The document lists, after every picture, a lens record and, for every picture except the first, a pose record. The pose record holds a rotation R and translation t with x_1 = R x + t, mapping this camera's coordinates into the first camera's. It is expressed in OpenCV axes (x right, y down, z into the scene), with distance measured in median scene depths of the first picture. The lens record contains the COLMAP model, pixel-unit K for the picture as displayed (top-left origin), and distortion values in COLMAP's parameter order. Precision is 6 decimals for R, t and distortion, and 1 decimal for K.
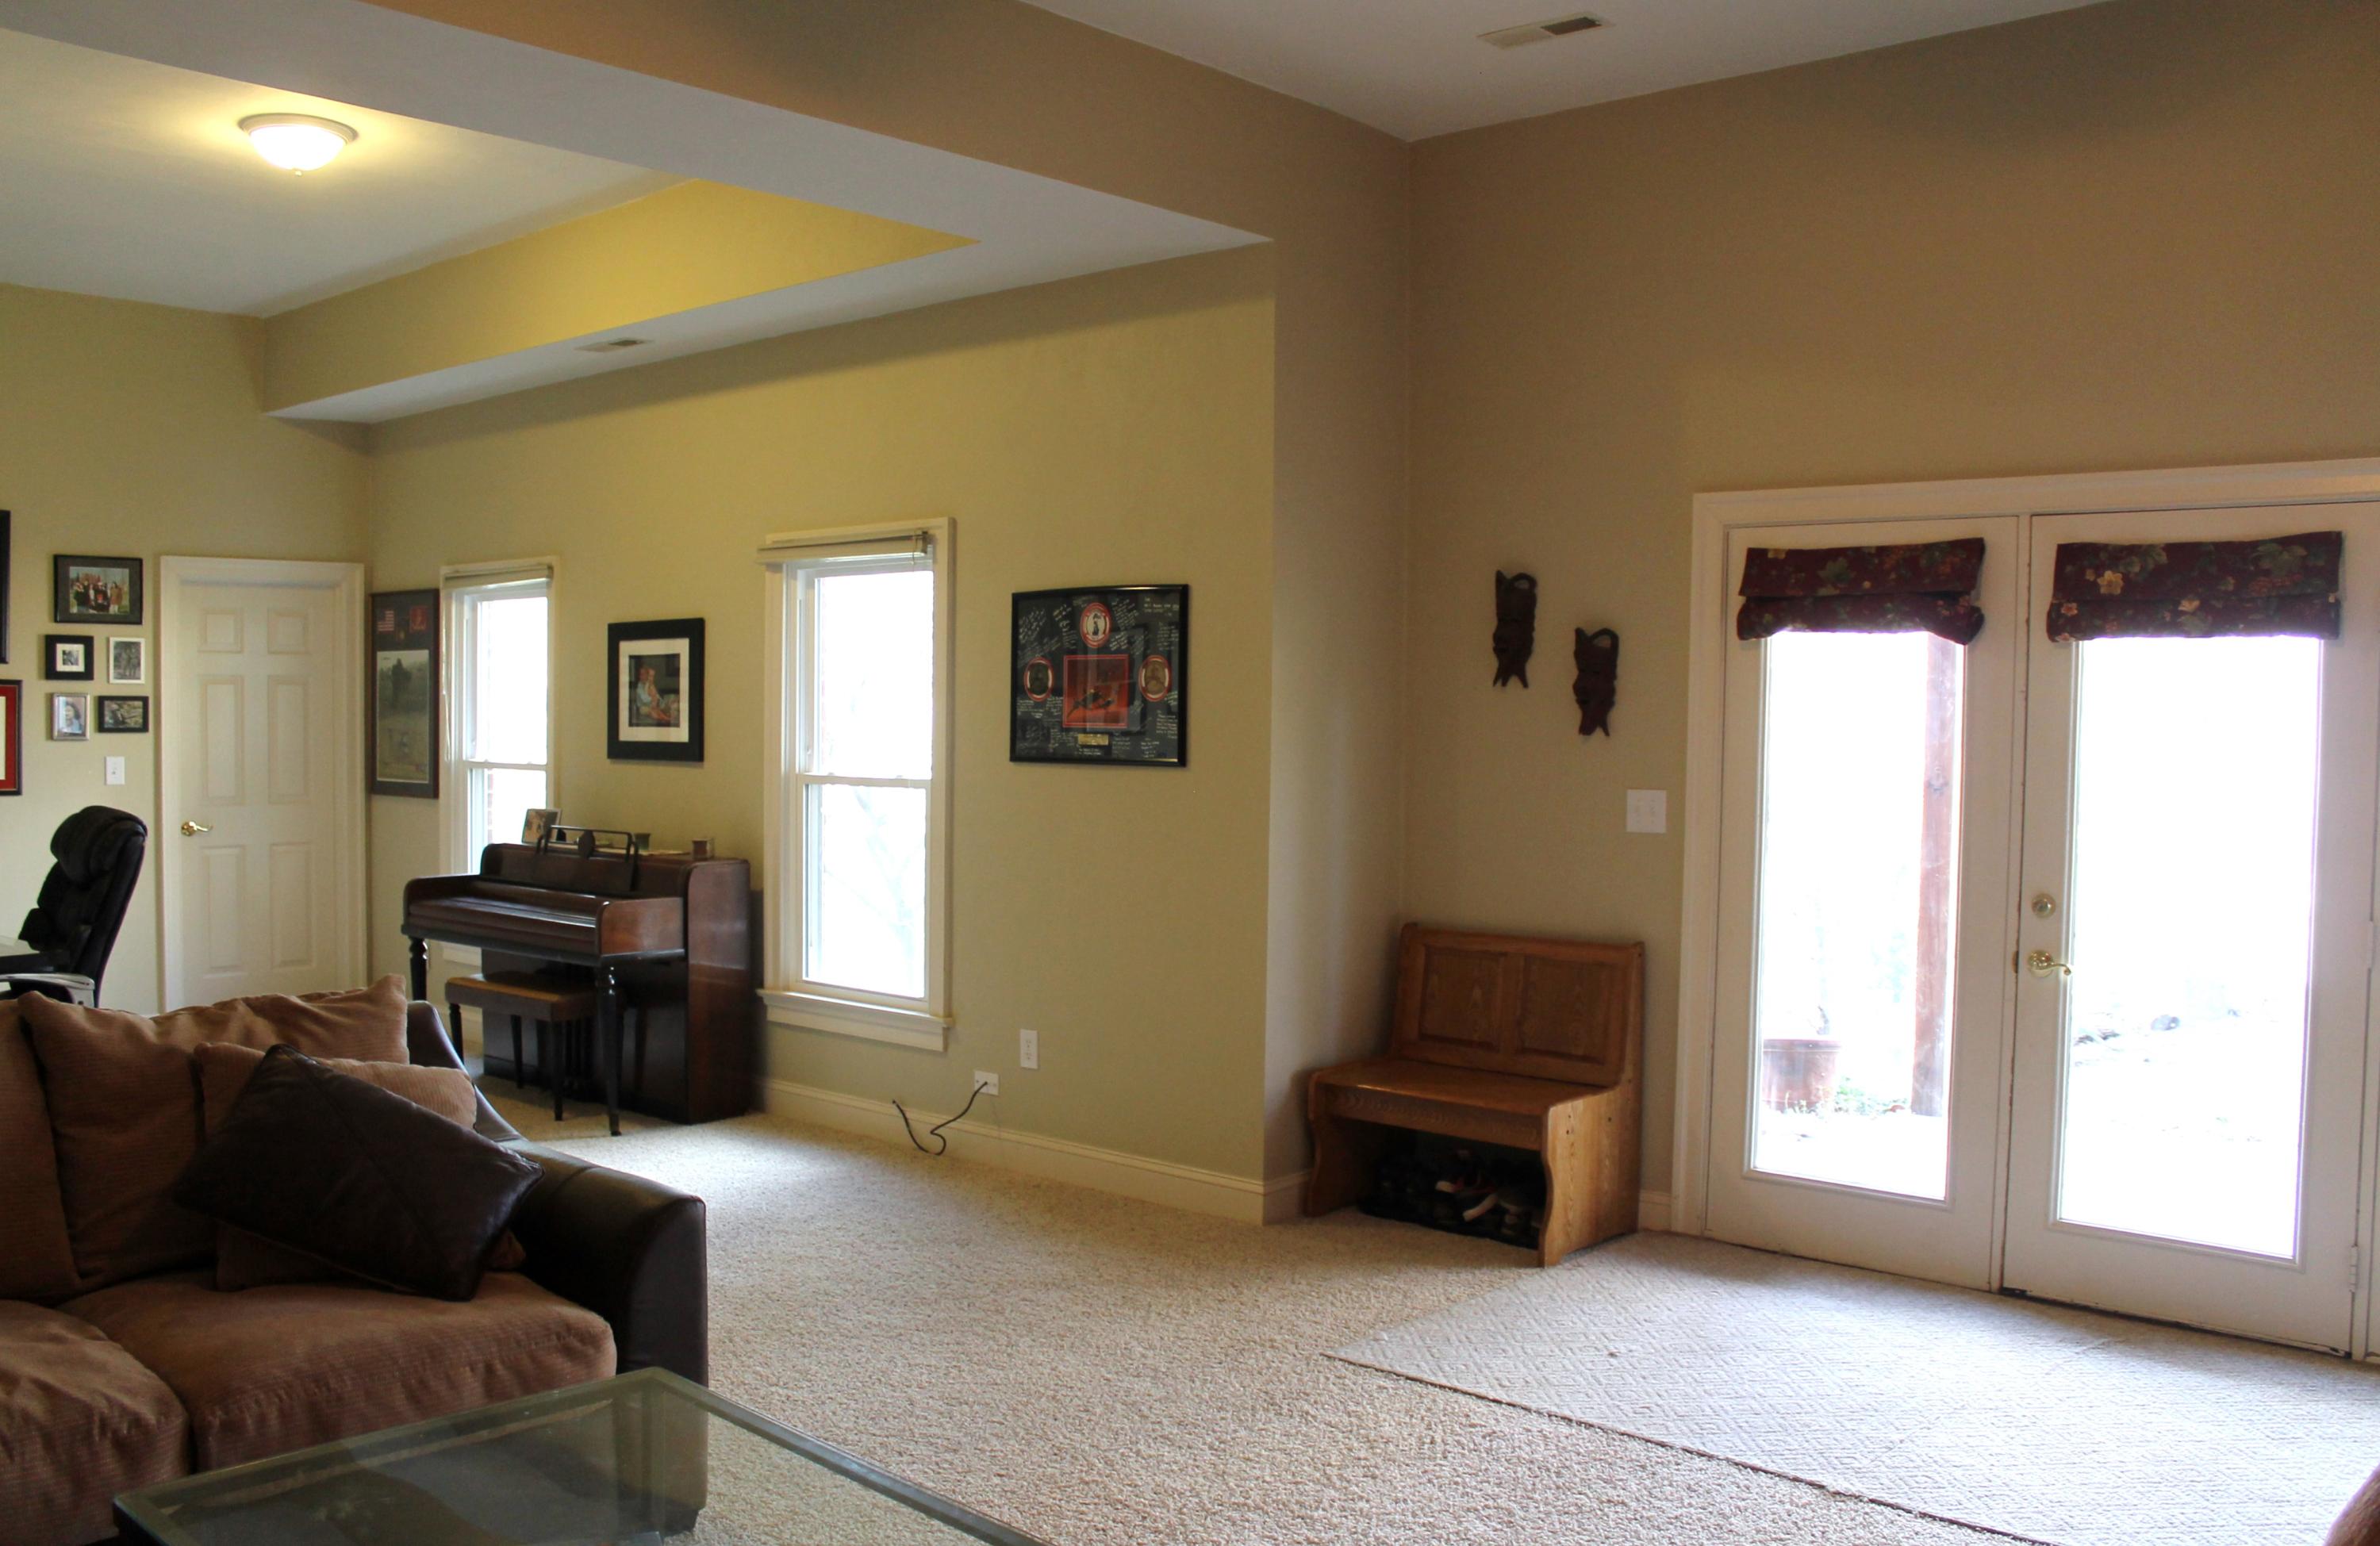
lens RADIAL K [[2034.7, 0, 1190.0], [0, 2034.7, 773.0], [0, 0, 1]] dist [-0.176694, 0.167368]
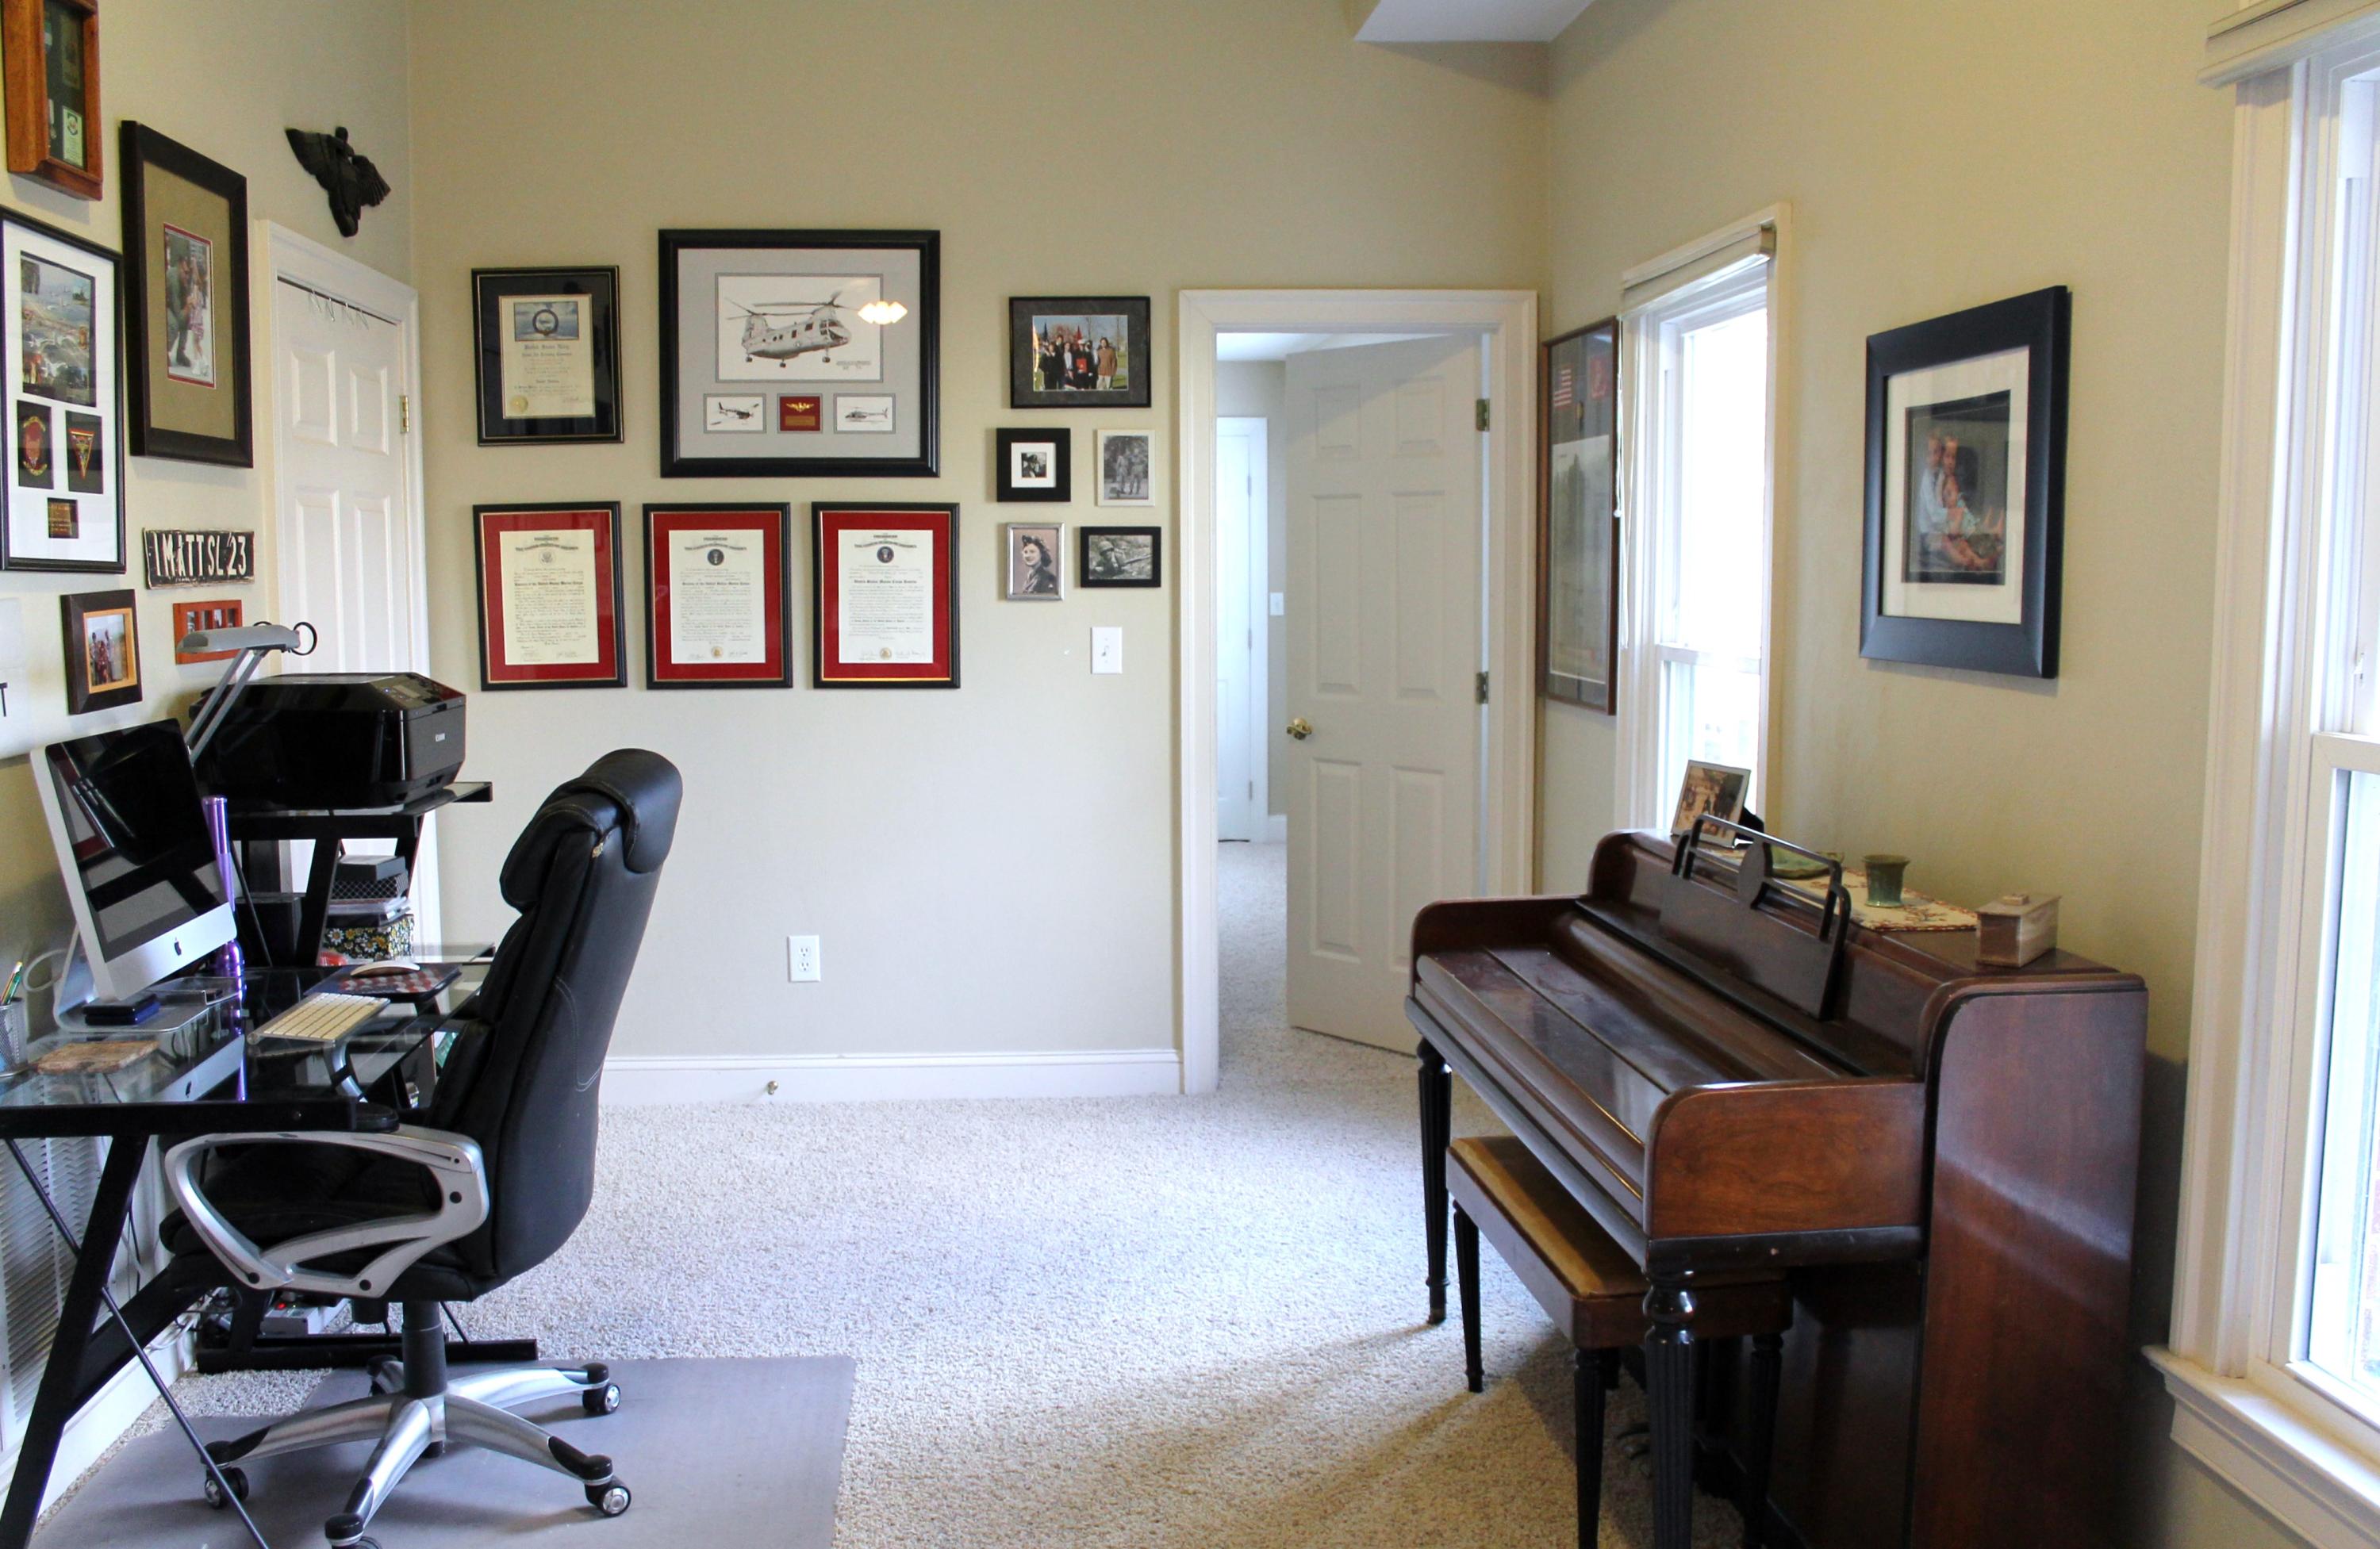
lens RADIAL K [[2034.6, 0, 1190.0], [0, 2034.6, 774.5], [0, 0, 1]] dist [-0.176694, 0.167368]
pose [[0.723250, 0.064709, -0.687548, -0.095868], [-0.013390, 0.996727, 0.079722, -0.013667], [0.690456, -0.048452, 0.721750, 0.568706]]
